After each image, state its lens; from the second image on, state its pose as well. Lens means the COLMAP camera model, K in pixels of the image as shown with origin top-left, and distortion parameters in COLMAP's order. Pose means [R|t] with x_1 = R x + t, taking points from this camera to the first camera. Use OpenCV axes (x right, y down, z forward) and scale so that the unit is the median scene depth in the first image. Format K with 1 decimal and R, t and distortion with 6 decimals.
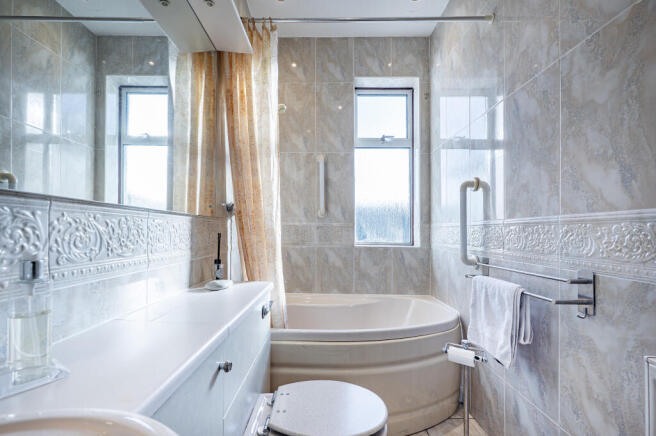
lens RADIAL K [[269.6, 0, 326.4], [0, 269.6, 234.6], [0, 0, 1]] dist [0.001824, 0.000033]
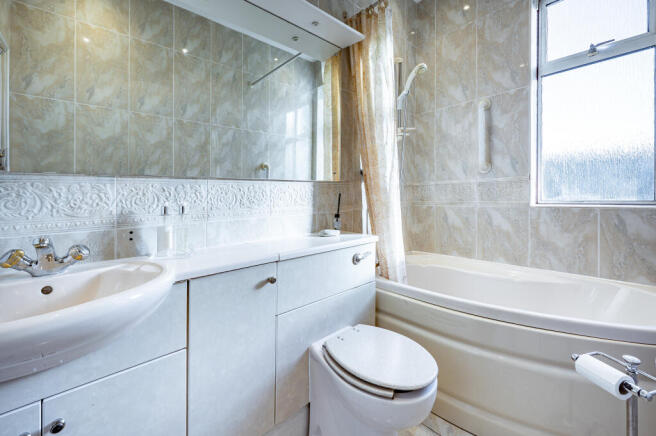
lens RADIAL K [[265.4, 0, 326.6], [0, 265.4, 195.9], [0, 0, 1]] dist [-0.000605, -0.000190]
pose [[0.693795, -0.025587, -0.719718, 0.377642], [0.023062, 0.999645, -0.013307, 0.016852], [0.719803, -0.007366, 0.694139, 0.074050]]
